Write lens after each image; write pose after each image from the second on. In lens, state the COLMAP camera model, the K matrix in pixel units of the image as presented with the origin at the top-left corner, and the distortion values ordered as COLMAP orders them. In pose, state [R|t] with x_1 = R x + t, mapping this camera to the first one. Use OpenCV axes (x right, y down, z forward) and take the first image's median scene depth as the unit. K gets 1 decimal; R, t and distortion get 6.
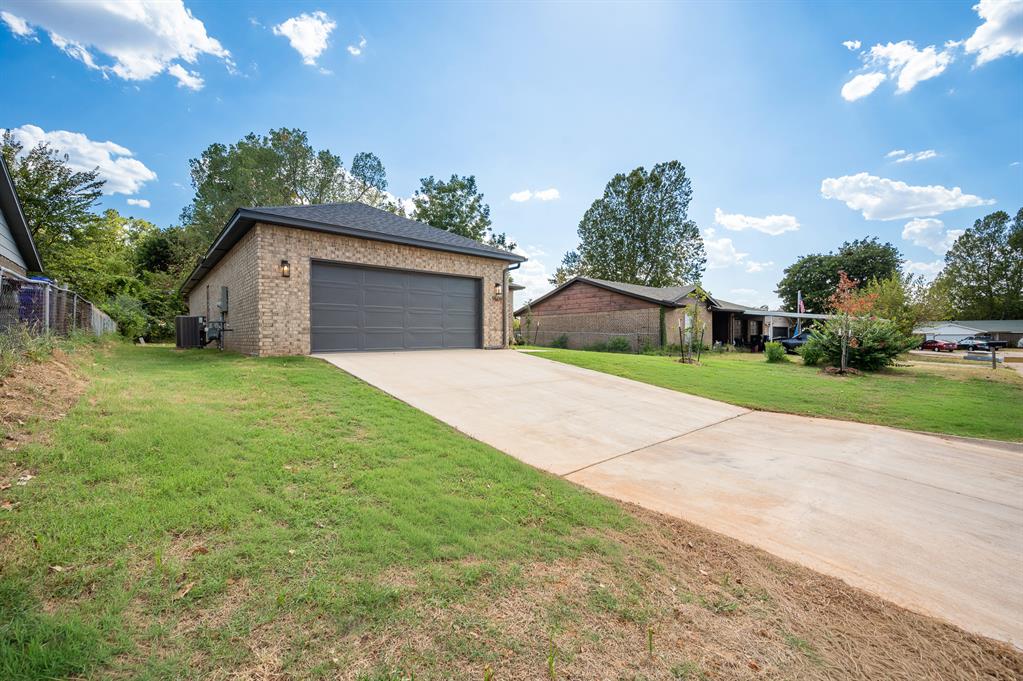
lens RADIAL K [[406.2, 0, 497.0], [0, 406.2, 337.3], [0, 0, 1]] dist [0.000385, -0.000055]
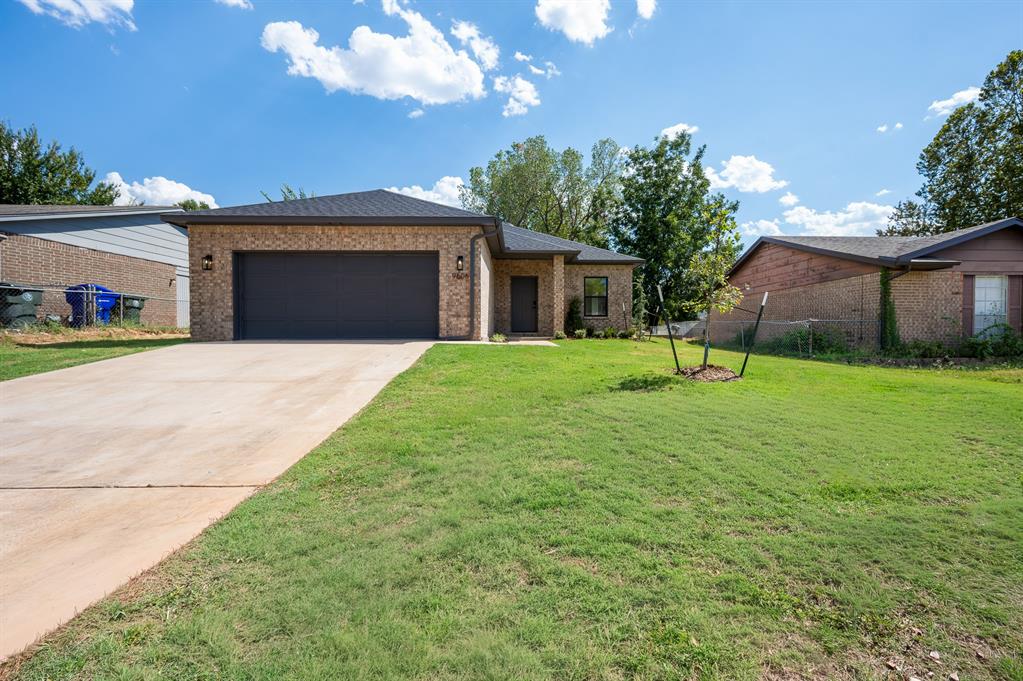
lens RADIAL K [[413.0, 0, 520.6], [0, 413.0, 336.5], [0, 0, 1]] dist [-0.001615, -0.000370]
pose [[0.777709, 0.010671, -0.628534, 0.373694], [-0.004540, 0.999925, 0.011360, 0.007437], [0.628608, -0.005981, 0.777699, 0.286911]]
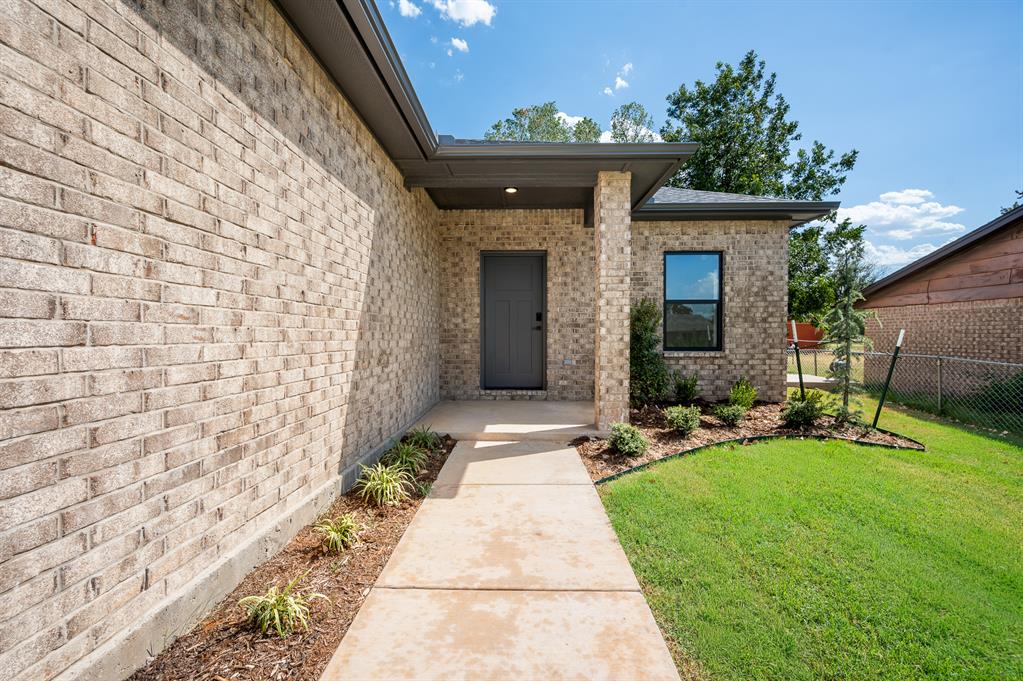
lens RADIAL K [[413.0, 0, 520.6], [0, 413.0, 336.5], [0, 0, 1]] dist [-0.001615, -0.000370]
pose [[0.765913, 0.005446, -0.642921, 0.096466], [-0.002514, 0.999982, 0.005476, -0.033809], [0.642939, -0.002578, 0.765913, 0.658574]]
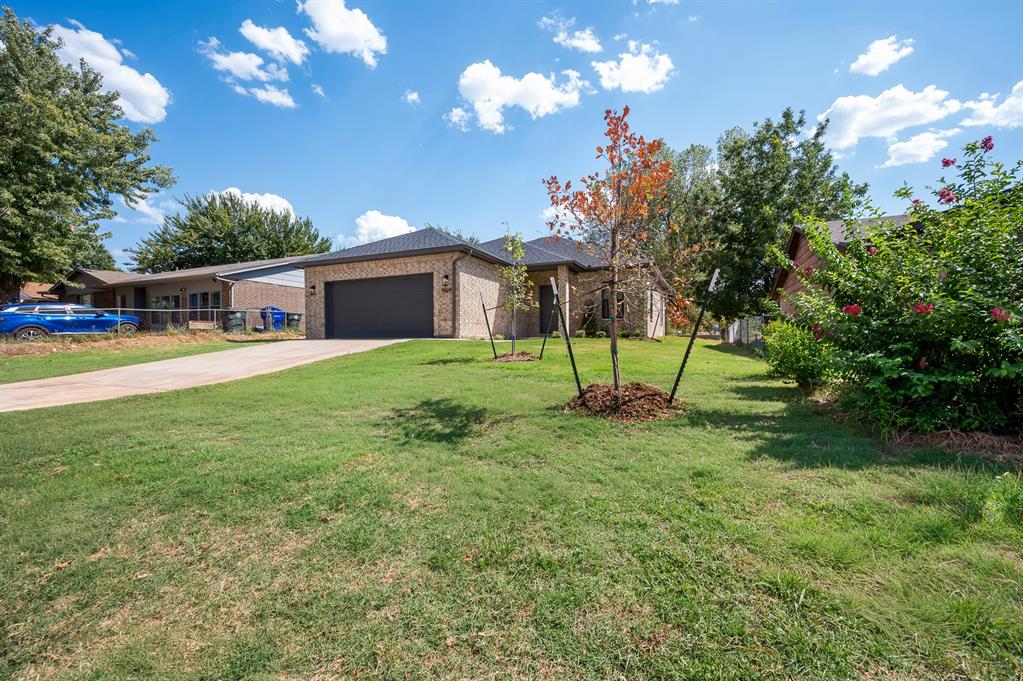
lens RADIAL K [[413.0, 0, 520.6], [0, 413.0, 336.5], [0, 0, 1]] dist [-0.001615, -0.000370]
pose [[0.442832, -0.006658, -0.896580, 0.654597], [-0.000735, 0.999969, -0.007789, 0.020470], [0.896604, 0.004108, 0.442814, 0.443253]]
